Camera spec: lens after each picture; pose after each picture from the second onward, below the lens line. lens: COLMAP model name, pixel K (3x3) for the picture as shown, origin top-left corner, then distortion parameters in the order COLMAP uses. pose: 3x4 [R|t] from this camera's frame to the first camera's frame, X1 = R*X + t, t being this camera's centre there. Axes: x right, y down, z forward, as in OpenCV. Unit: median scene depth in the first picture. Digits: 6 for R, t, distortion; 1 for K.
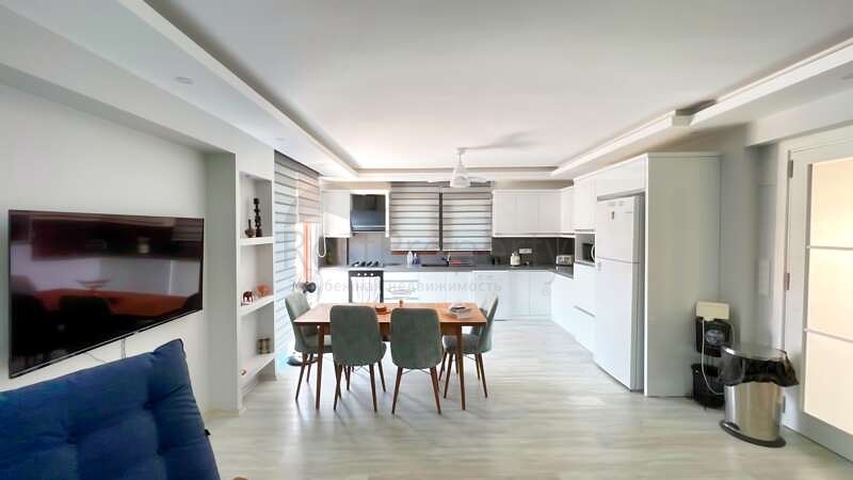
lens RADIAL K [[341.6, 0, 422.9], [0, 341.6, 238.3], [0, 0, 1]] dist [-0.001432, 0.000162]
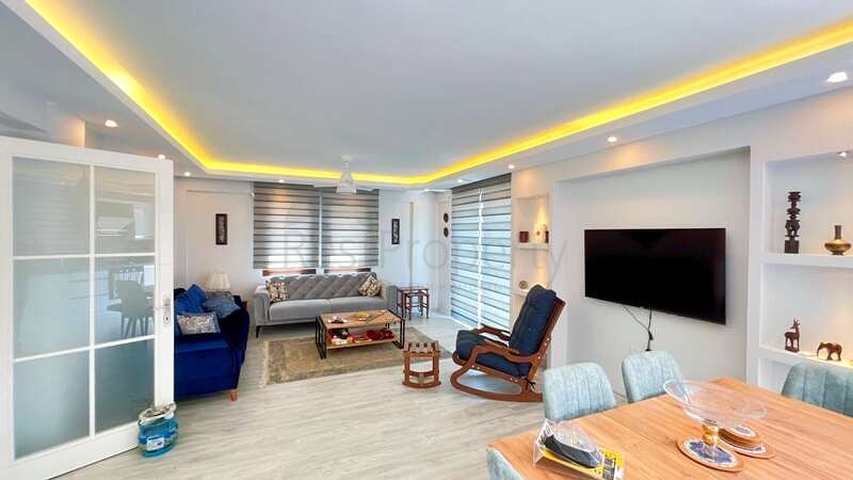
lens RADIAL K [[341.6, 0, 422.9], [0, 341.6, 238.3], [0, 0, 1]] dist [-0.001432, 0.000162]
pose [[-0.914492, -0.000373, -0.404603, 0.227685], [-0.017681, 0.999081, 0.039041, -0.023907], [0.404216, 0.042856, -0.913659, 0.697433]]
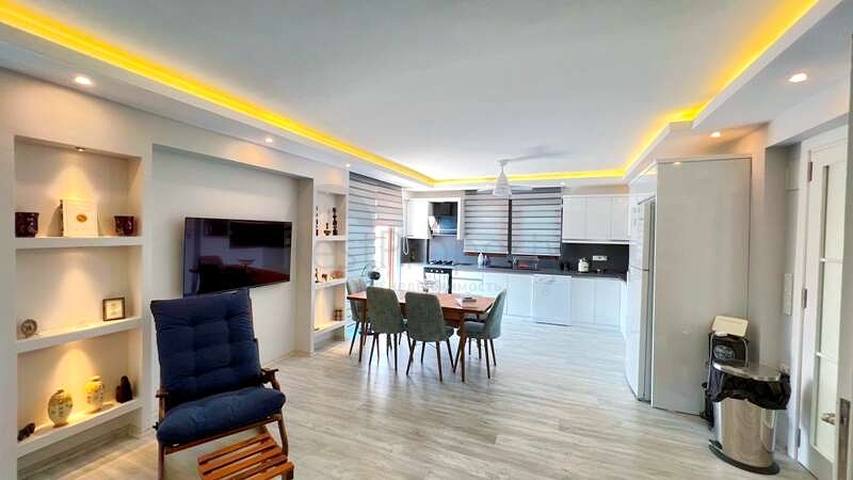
lens RADIAL K [[341.6, 0, 422.9], [0, 341.6, 238.3], [0, 0, 1]] dist [-0.001432, 0.000162]
pose [[0.925255, 0.026322, -0.378431, 0.221880], [-0.030864, 0.999506, -0.005942, 0.002949], [0.378088, 0.017178, 0.925610, -0.090274]]
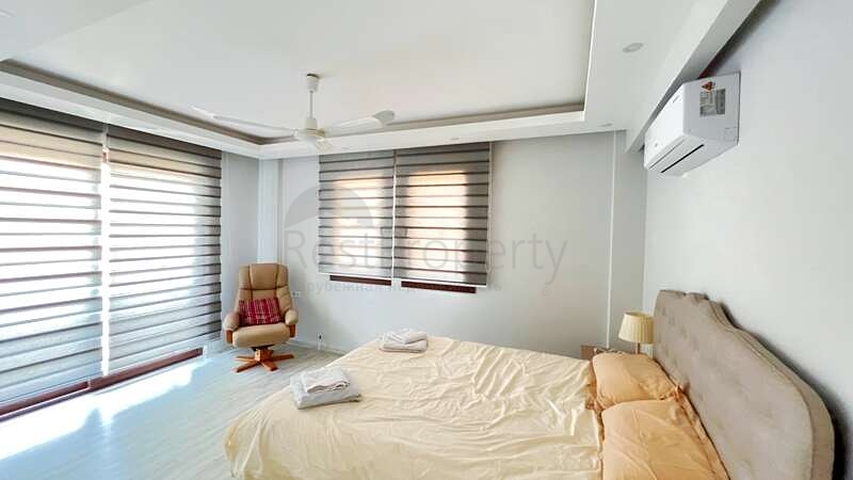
lens RADIAL K [[341.6, 0, 422.9], [0, 341.6, 238.3], [0, 0, 1]] dist [-0.001432, 0.000162]
pose [[-0.922292, -0.017291, 0.386107, -0.223980], [-0.000200, 0.999020, 0.044262, 0.005422], [-0.386493, 0.040745, -0.921392, 0.194665]]
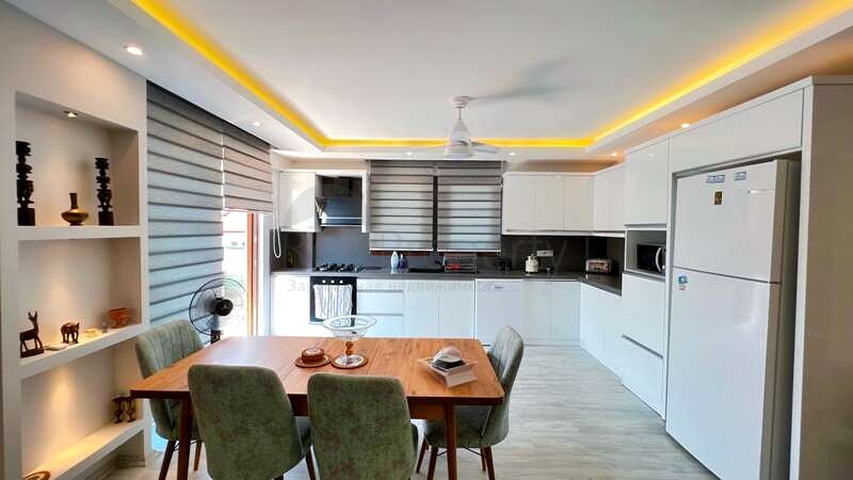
lens RADIAL K [[341.6, 0, 422.9], [0, 341.6, 238.3], [0, 0, 1]] dist [-0.001432, 0.000162]
pose [[0.999854, 0.015348, -0.007490, 0.034149], [-0.015308, 0.999868, 0.005428, 0.003572], [0.007572, -0.005313, 0.999957, 0.251513]]
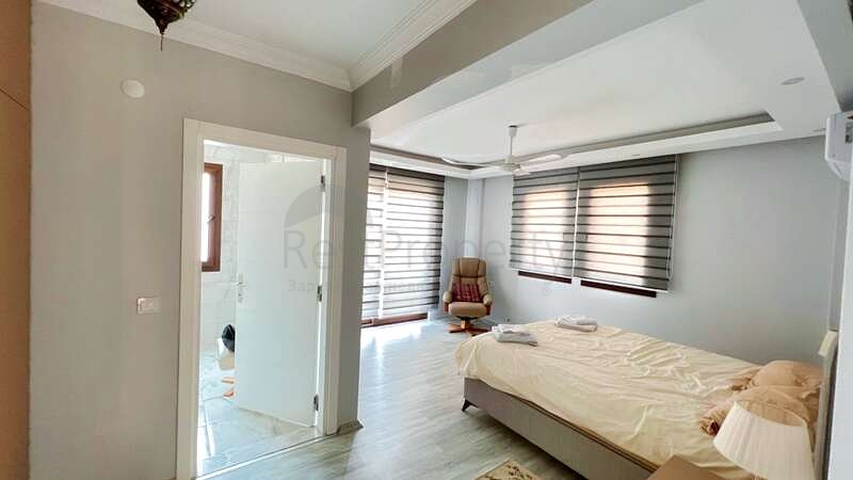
lens RADIAL K [[340.5, 0, 423.3], [0, 340.5, 240.3], [0, 0, 1]] dist [-0.000067, -0.000014]
pose [[-0.592412, -0.043588, 0.804455, -0.334315], [-0.018432, 0.999007, 0.040557, 0.004684], [-0.805424, 0.009199, -0.592628, 0.340756]]
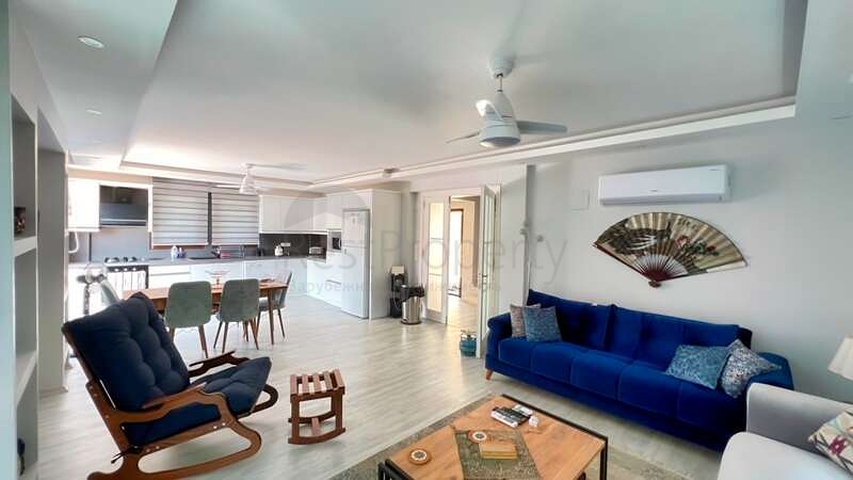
lens RADIAL K [[341.6, 0, 422.9], [0, 341.6, 238.3], [0, 0, 1]] dist [-0.001432, 0.000162]
pose [[0.717156, 0.002612, 0.696908, -0.238950], [-0.006430, 0.999975, 0.002868, 0.007958], [-0.696883, -0.006538, 0.717155, -0.289891]]
